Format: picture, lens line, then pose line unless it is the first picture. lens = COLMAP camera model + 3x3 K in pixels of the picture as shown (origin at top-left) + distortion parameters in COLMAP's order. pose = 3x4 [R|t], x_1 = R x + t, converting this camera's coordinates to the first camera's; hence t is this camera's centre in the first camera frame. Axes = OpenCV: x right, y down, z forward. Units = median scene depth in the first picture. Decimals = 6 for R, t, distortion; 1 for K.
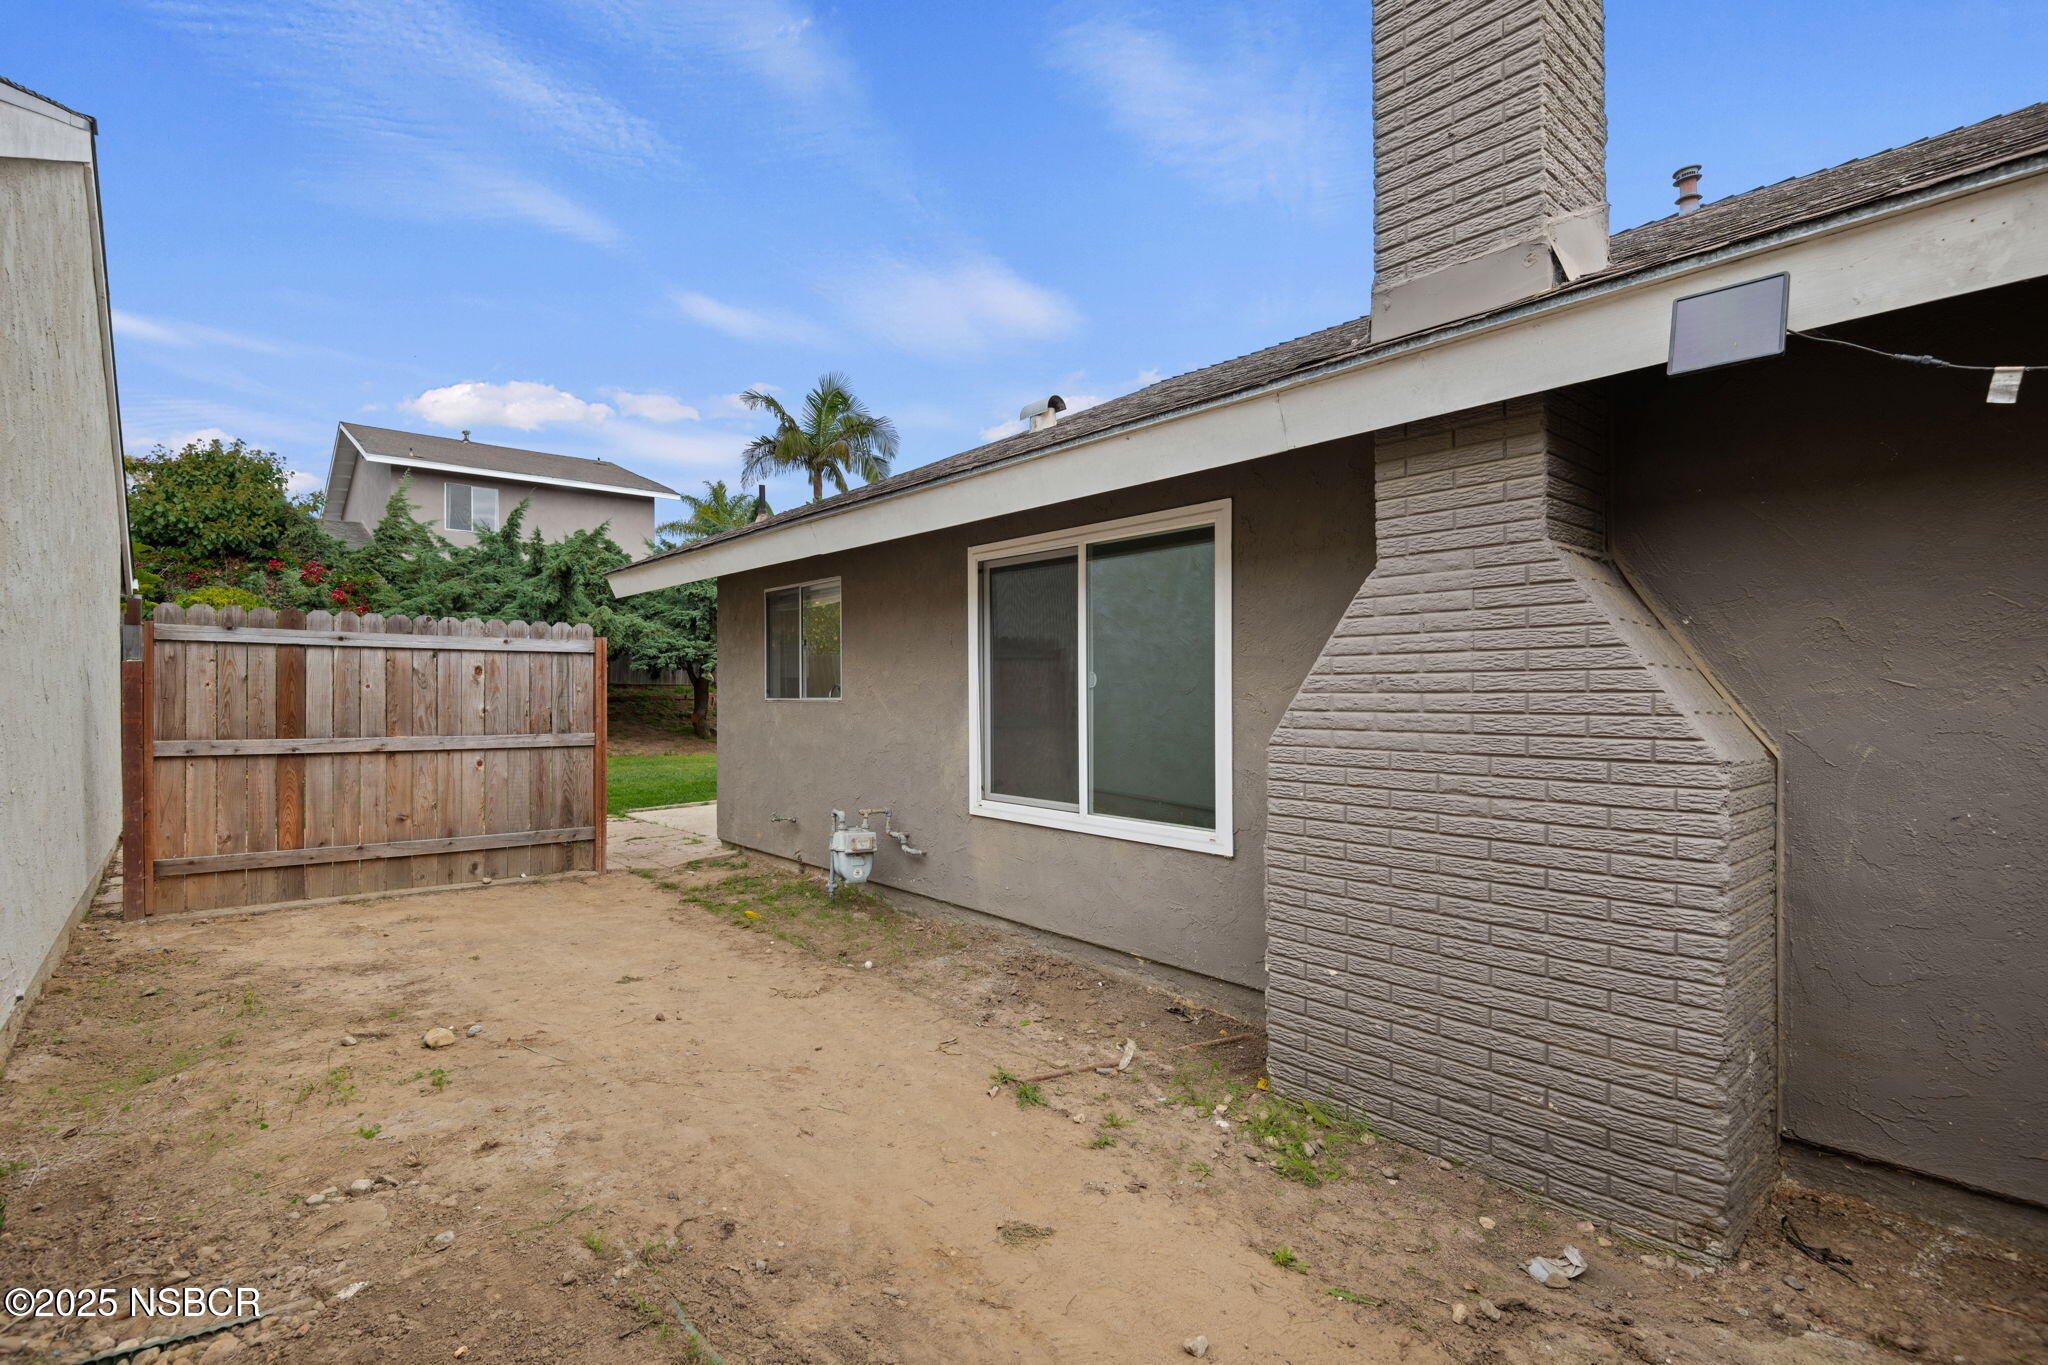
lens RADIAL K [[952.1, 0, 1027.8], [0, 952.1, 686.4], [0, 0, 1]] dist [0.010661, -0.009596]
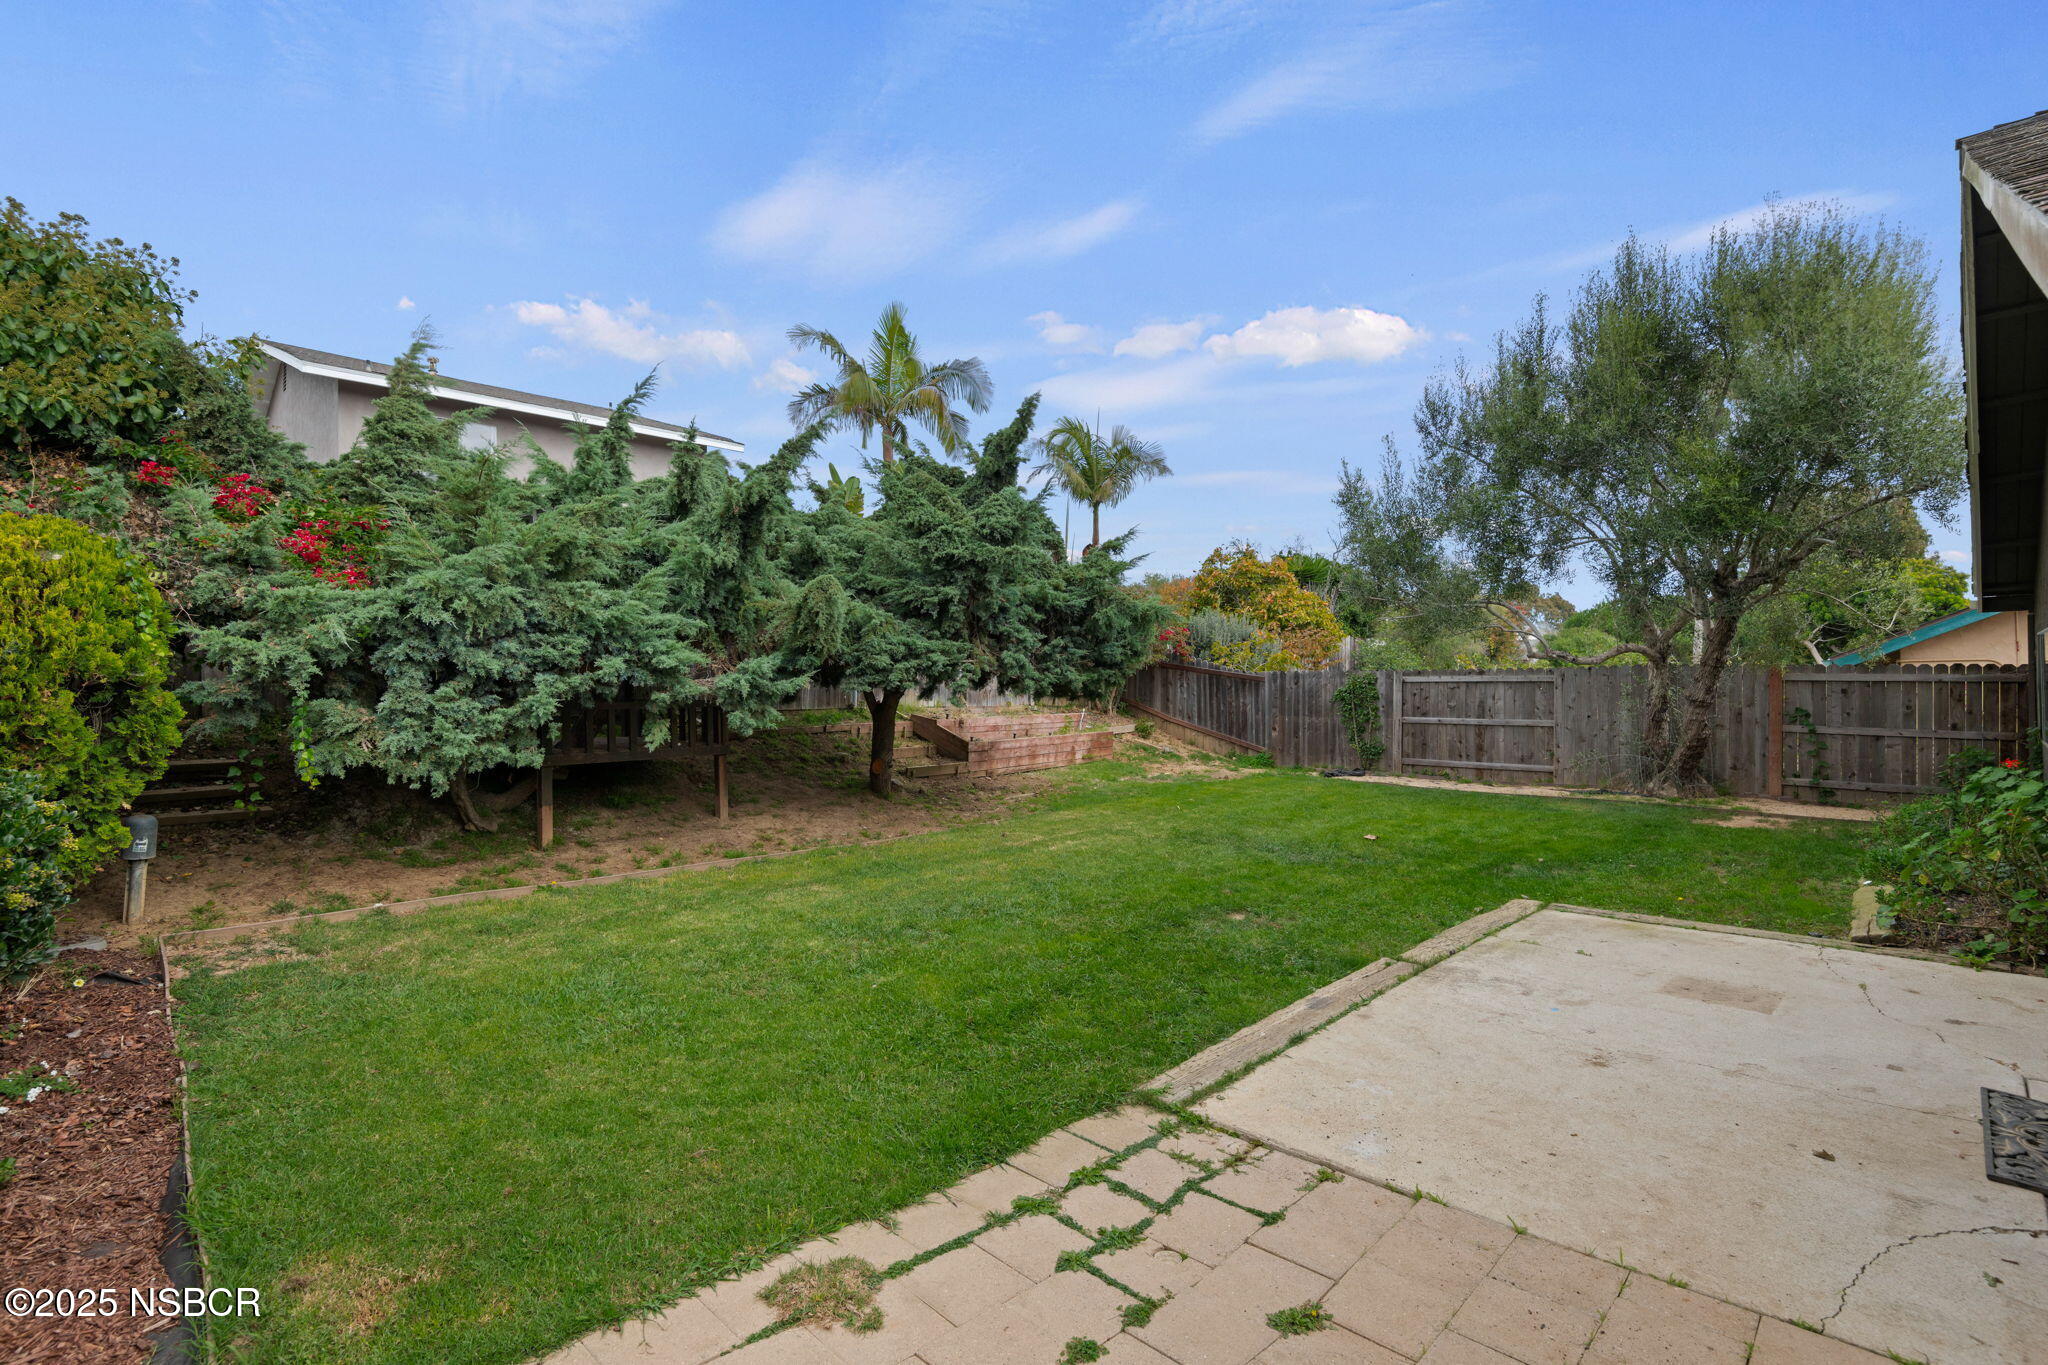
lens RADIAL K [[952.1, 0, 1027.8], [0, 952.1, 686.4], [0, 0, 1]] dist [0.010661, -0.009596]
pose [[0.997546, -0.014066, 0.068586, -0.364871], [0.014329, 0.999892, -0.003351, -0.018886], [-0.068532, 0.004325, 0.997640, 0.466572]]
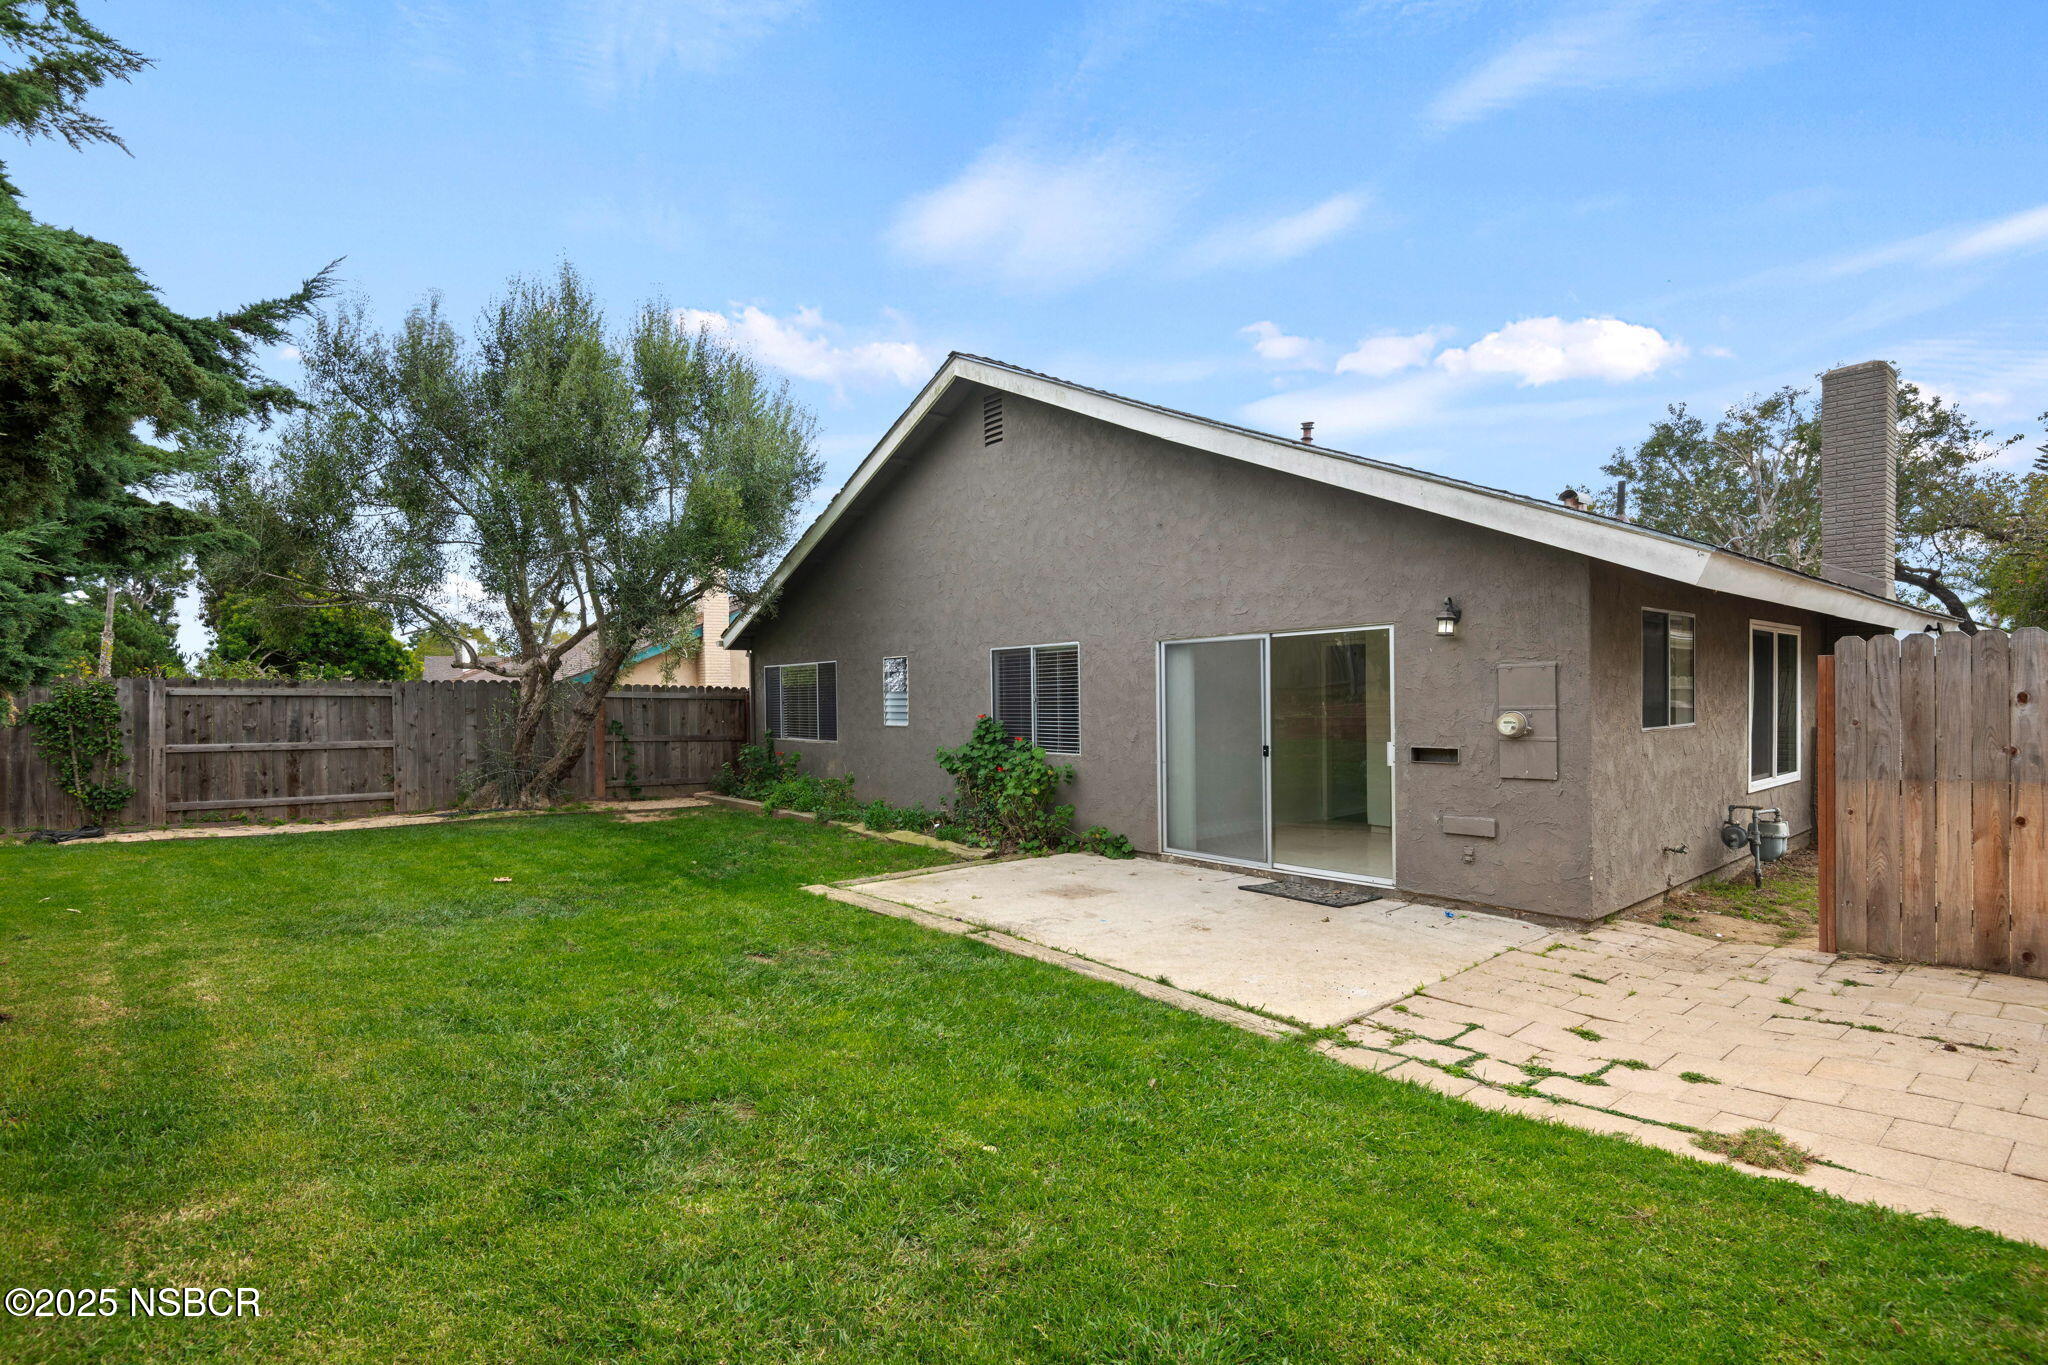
lens RADIAL K [[952.1, 0, 1027.8], [0, 952.1, 686.4], [0, 0, 1]] dist [0.010661, -0.009596]
pose [[0.027544, 0.013034, 0.999536, -4.239704], [0.010180, 0.999859, -0.013318, 0.101302], [-0.999569, 0.010542, 0.027408, 5.717718]]
